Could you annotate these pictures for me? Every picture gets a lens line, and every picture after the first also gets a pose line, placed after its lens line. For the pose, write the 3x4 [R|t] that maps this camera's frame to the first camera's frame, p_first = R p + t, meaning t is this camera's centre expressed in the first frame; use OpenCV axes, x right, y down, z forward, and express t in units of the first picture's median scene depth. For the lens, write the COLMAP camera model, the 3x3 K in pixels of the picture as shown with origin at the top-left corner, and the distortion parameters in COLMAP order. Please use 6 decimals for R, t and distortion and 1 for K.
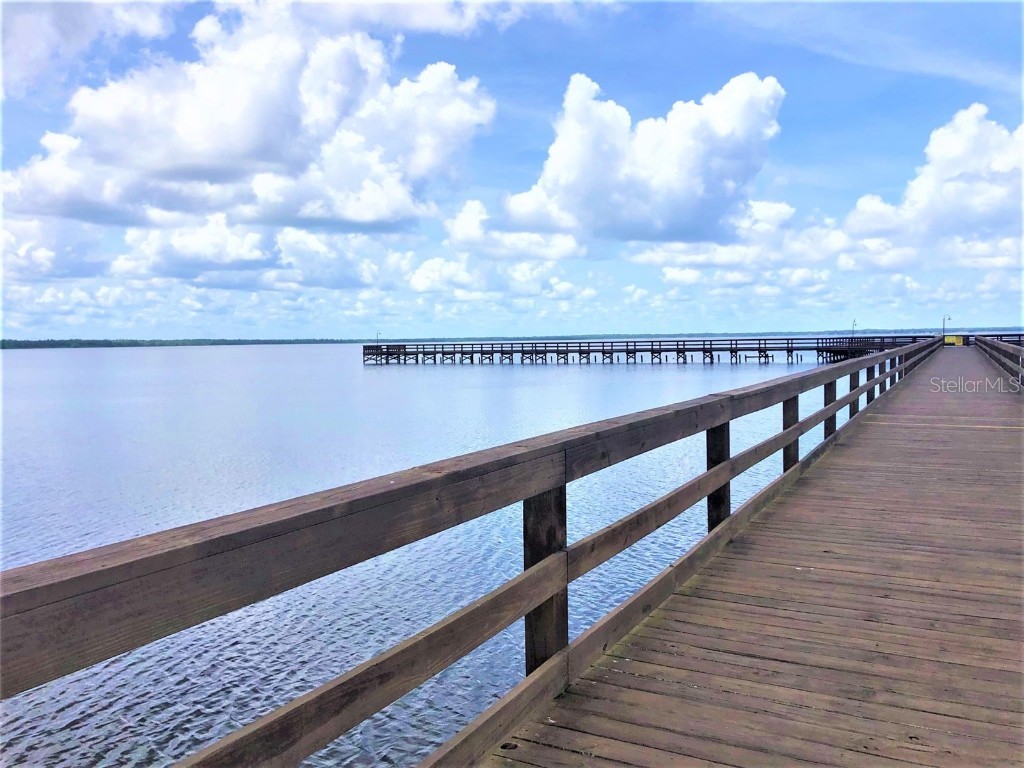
lens RADIAL K [[888.4, 0, 514.1], [0, 888.4, 363.3], [0, 0, 1]] dist [0.058386, -0.061594]
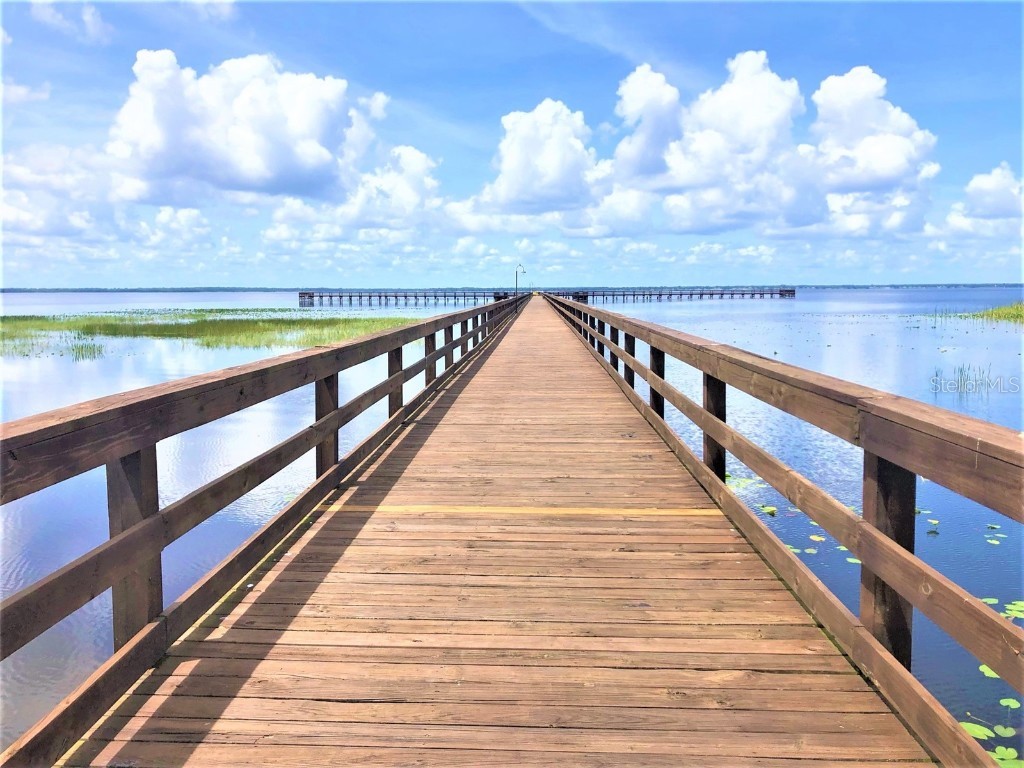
lens RADIAL K [[888.4, 0, 514.1], [0, 888.4, 363.3], [0, 0, 1]] dist [0.058386, -0.061594]
pose [[0.906132, -0.009660, 0.422884, -0.223428], [-0.012853, 0.998649, 0.050353, 0.016142], [-0.422799, -0.051062, 0.904784, -0.447286]]
